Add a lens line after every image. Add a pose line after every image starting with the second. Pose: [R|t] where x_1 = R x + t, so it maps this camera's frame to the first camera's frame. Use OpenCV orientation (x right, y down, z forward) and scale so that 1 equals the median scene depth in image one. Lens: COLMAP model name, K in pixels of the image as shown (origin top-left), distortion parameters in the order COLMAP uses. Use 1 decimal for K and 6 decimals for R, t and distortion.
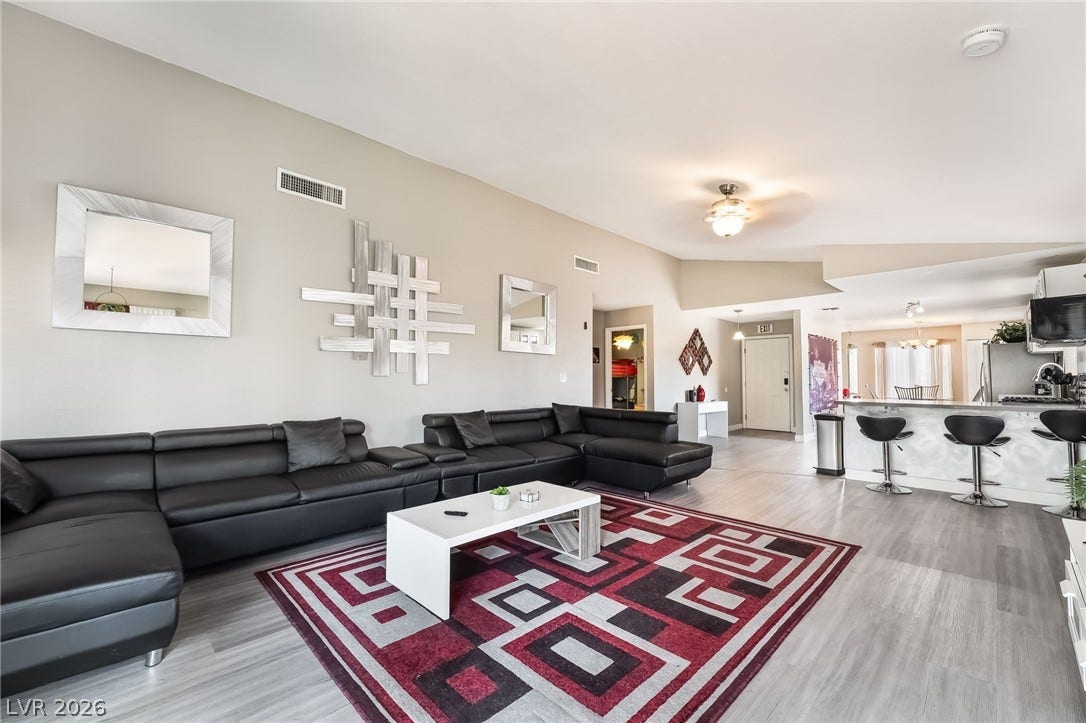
lens RADIAL K [[438.7, 0, 538.8], [0, 438.7, 362.5], [0, 0, 1]] dist [-0.001416, -0.001029]
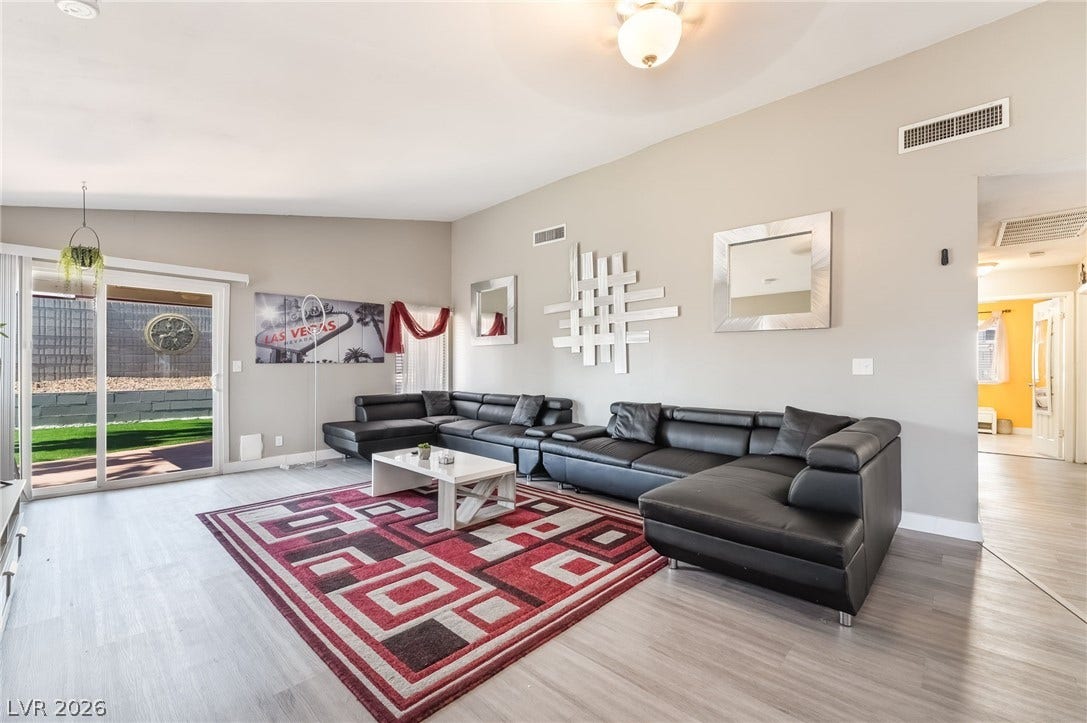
lens RADIAL K [[449.3, 0, 549.5], [0, 449.3, 364.3], [0, 0, 1]] dist [0.001711, -0.000126]
pose [[0.062026, -0.010817, -0.998016, 1.082943], [0.034599, 0.999364, -0.008681, 0.042455], [0.997475, -0.033992, 0.062361, 1.024440]]
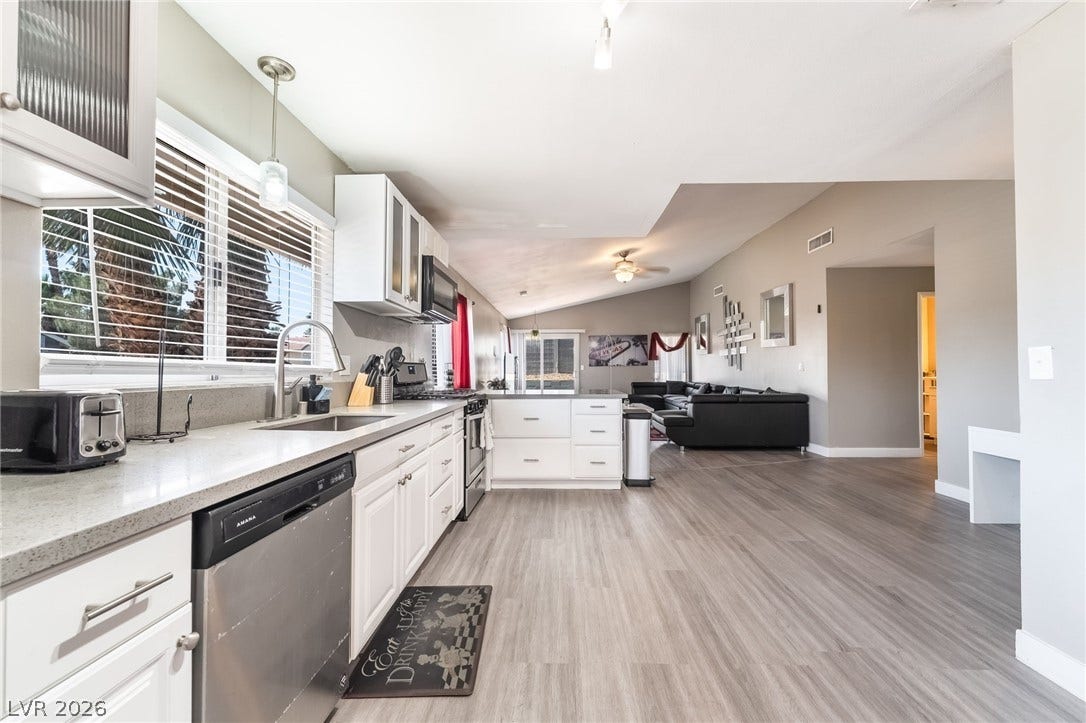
lens RADIAL K [[438.7, 0, 549.3], [0, 438.7, 368.1], [0, 0, 1]] dist [-0.001416, -0.001029]
pose [[-0.706959, -0.002317, -0.707250, 2.227249], [0.025489, 0.999262, -0.028752, 0.099329], [0.706795, -0.038354, -0.706378, 2.420001]]
